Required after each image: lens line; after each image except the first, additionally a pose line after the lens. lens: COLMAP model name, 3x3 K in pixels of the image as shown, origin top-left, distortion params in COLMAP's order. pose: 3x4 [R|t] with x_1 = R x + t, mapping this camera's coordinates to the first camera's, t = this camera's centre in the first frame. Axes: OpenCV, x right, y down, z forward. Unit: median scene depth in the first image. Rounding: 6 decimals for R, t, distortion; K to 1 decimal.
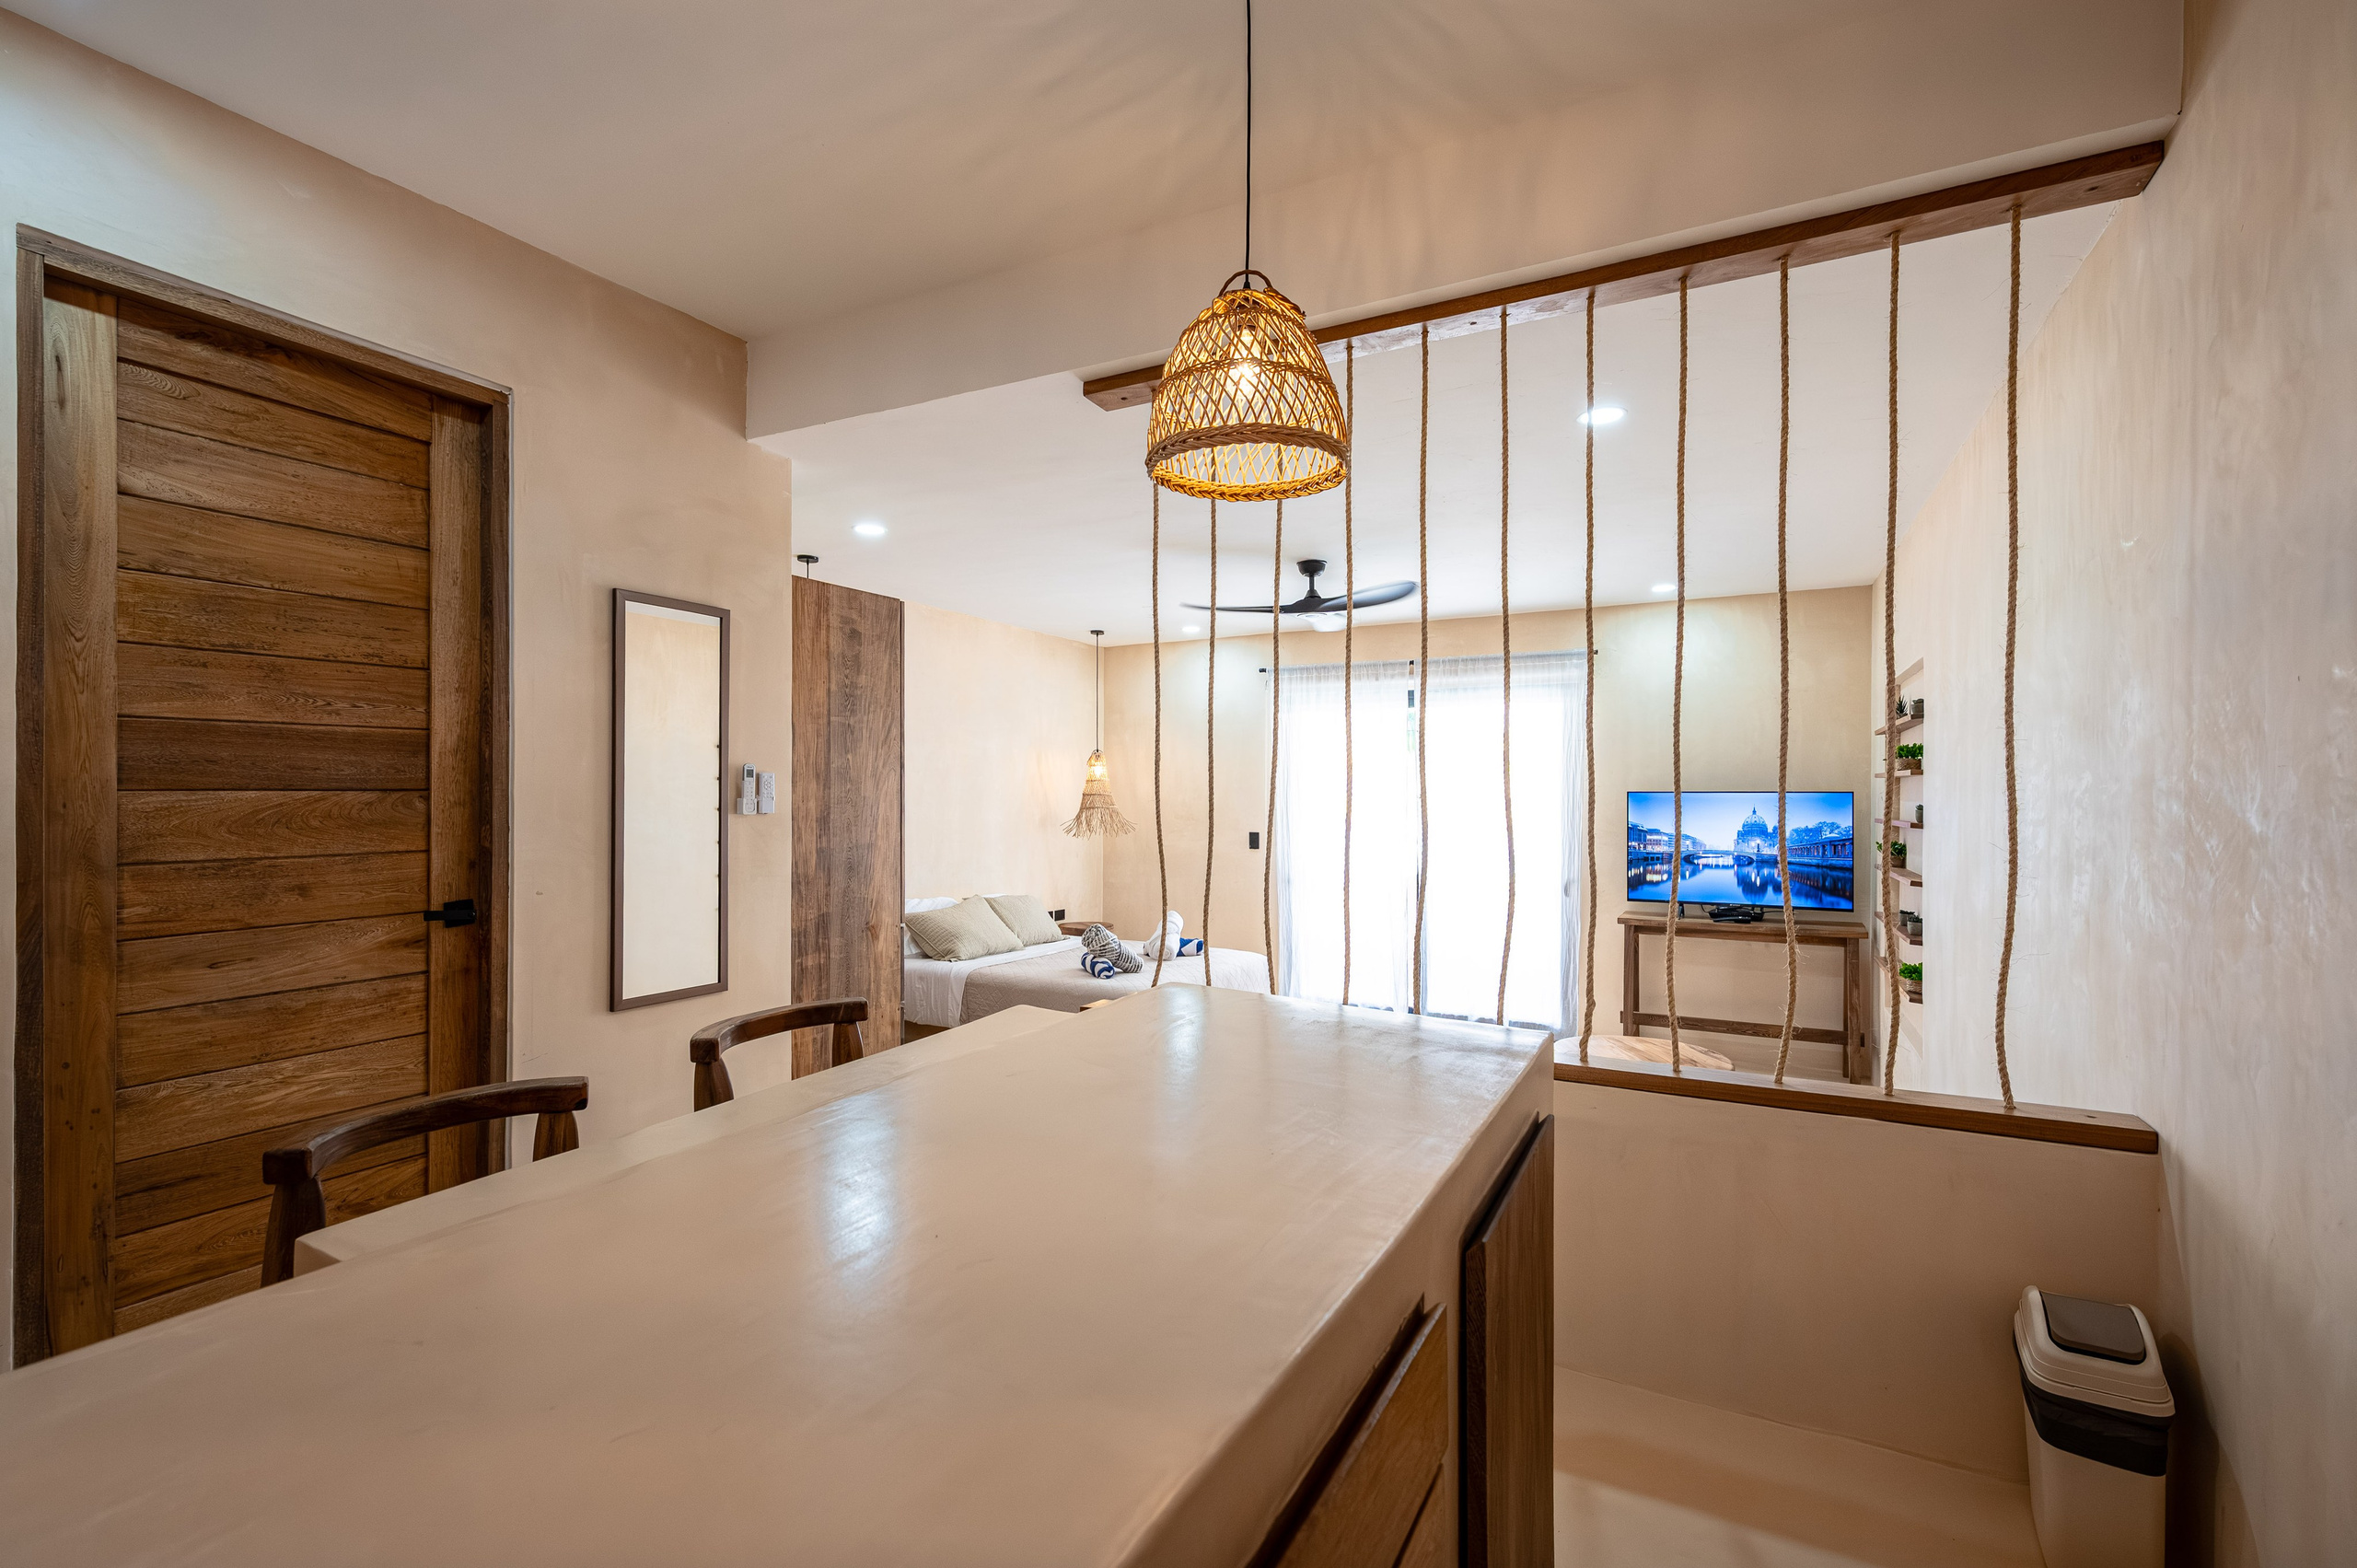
lens RADIAL K [[1045.0, 0, 1178.5], [0, 1045.0, 784.0], [0, 0, 1]] dist [0.000030, -0.000004]
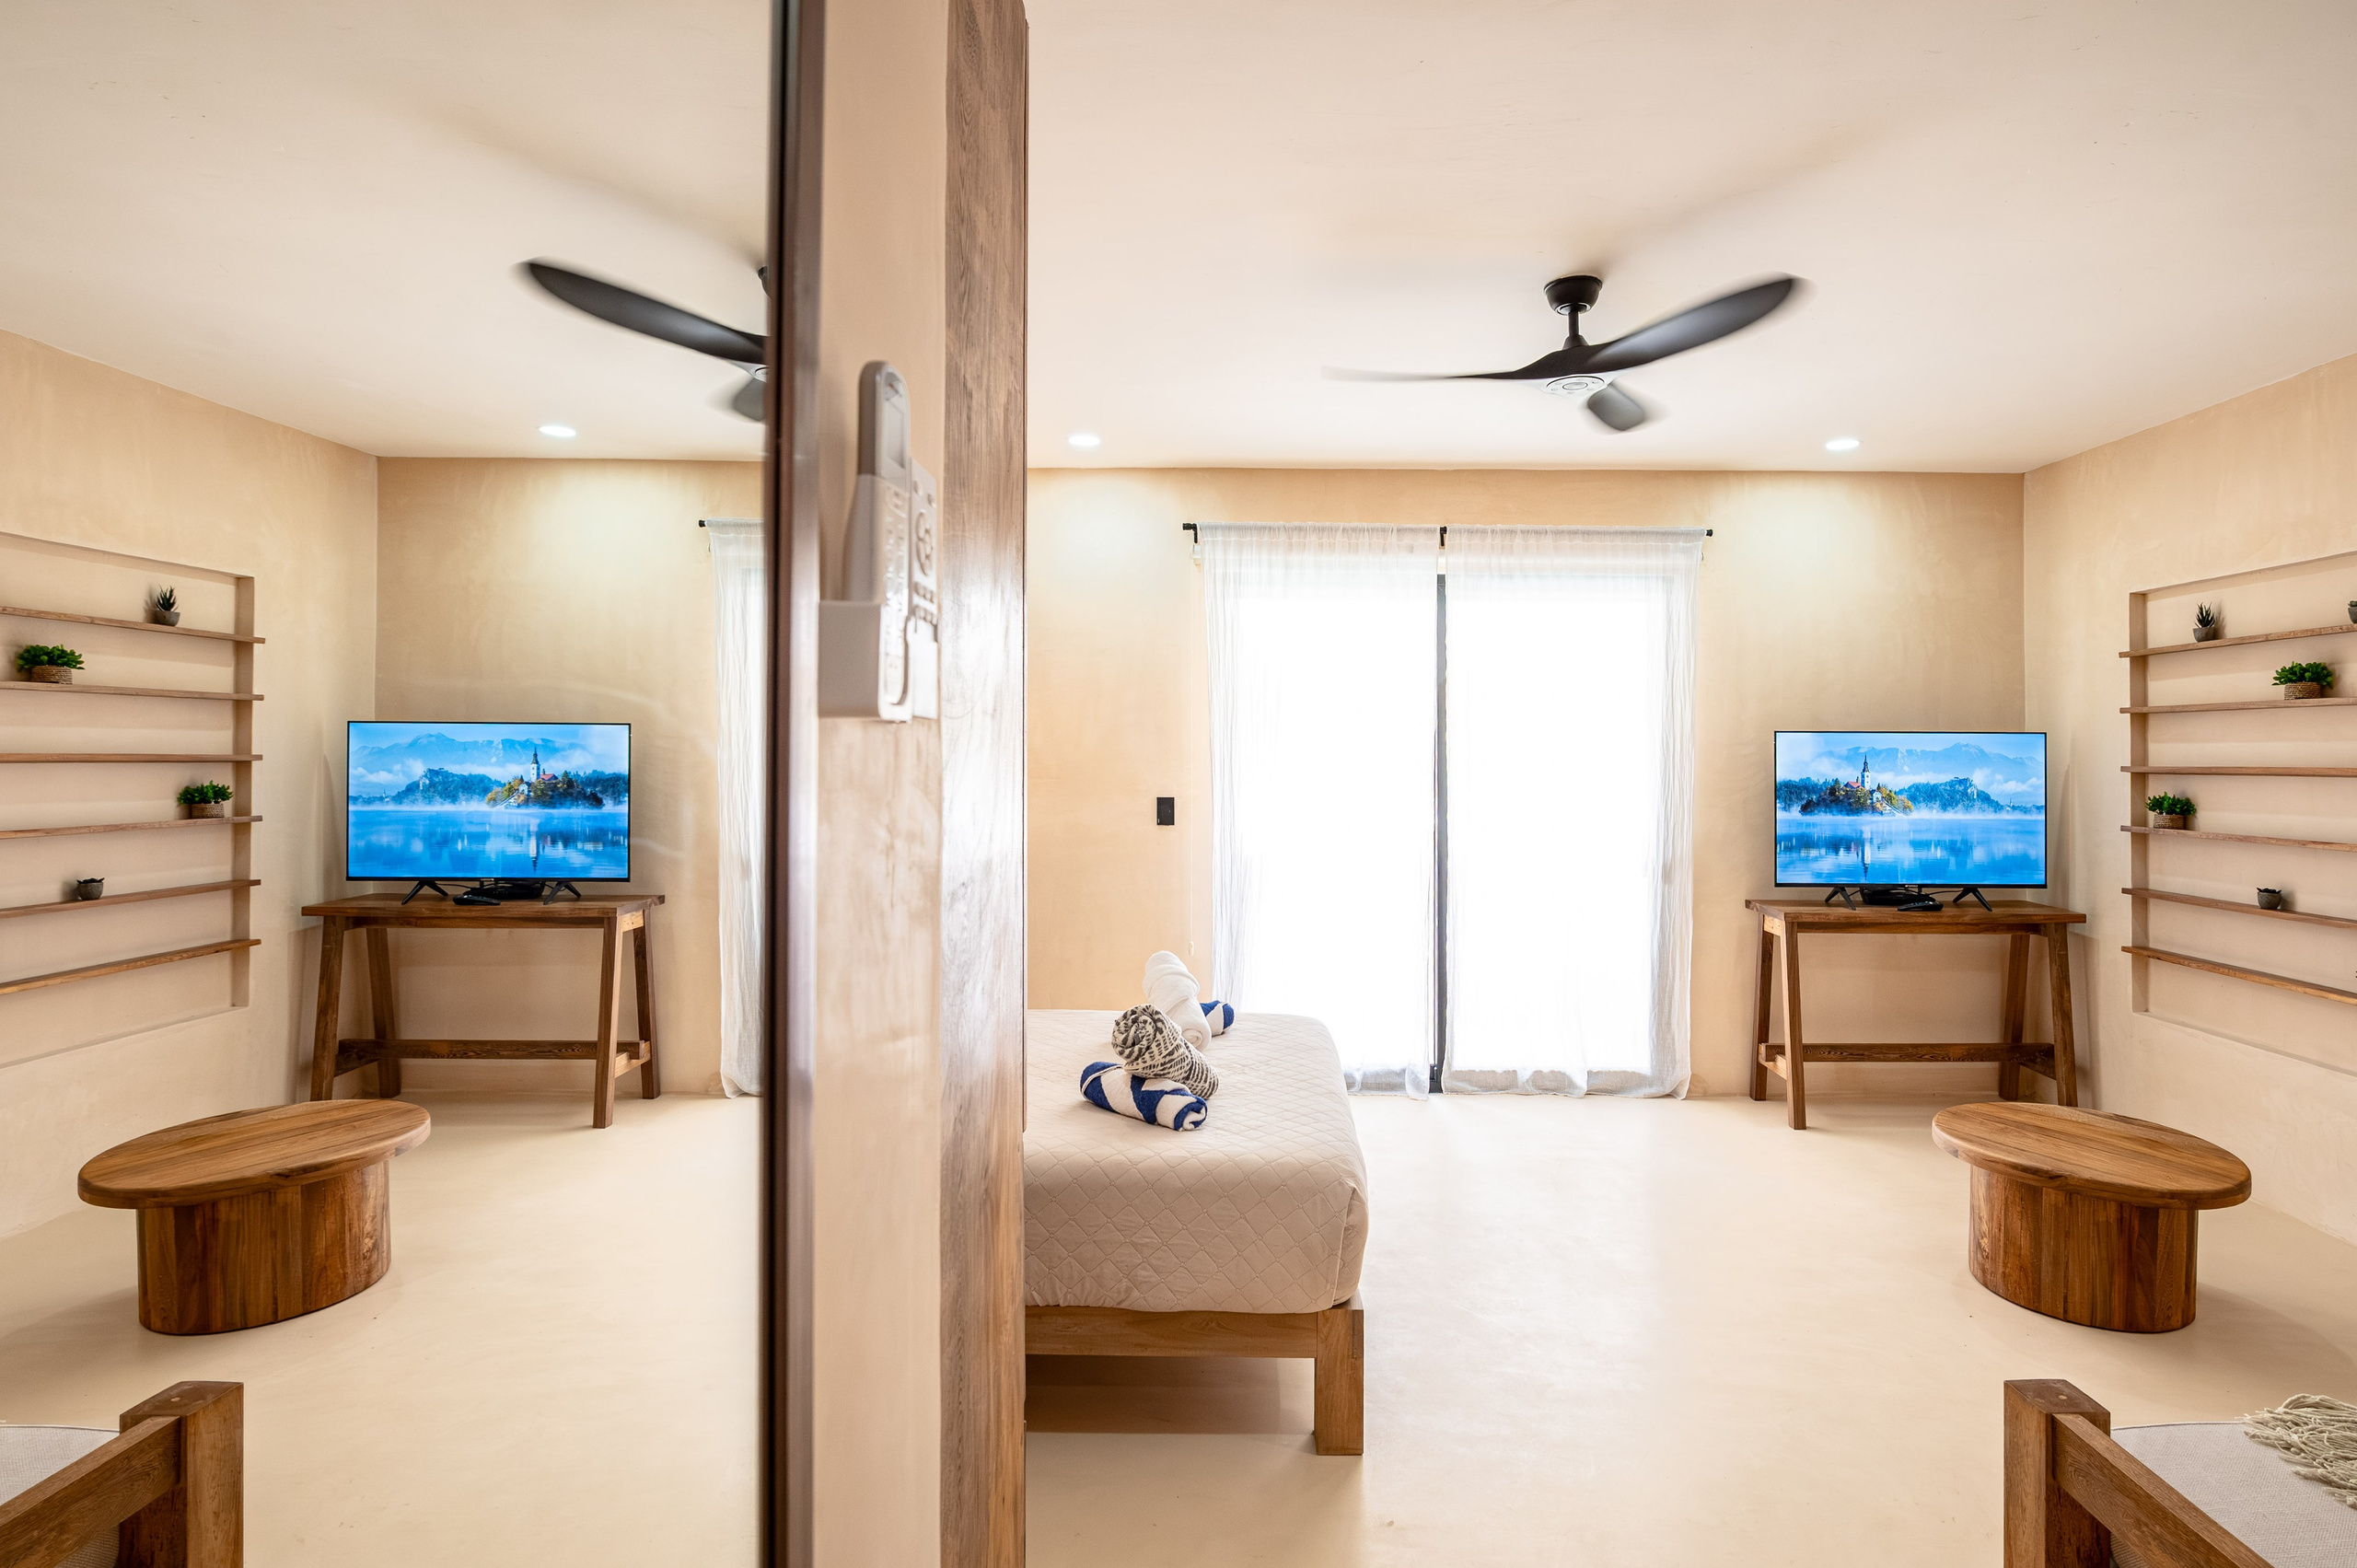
lens RADIAL K [[1112.2, 0, 1178.1], [0, 1112.2, 739.5], [0, 0, 1]] dist [-0.000715, -0.000099]
pose [[0.875714, 0.009863, 0.482729, -0.293399], [-0.008554, 0.999951, -0.004913, 0.020613], [-0.482754, 0.000173, 0.875756, 0.562084]]
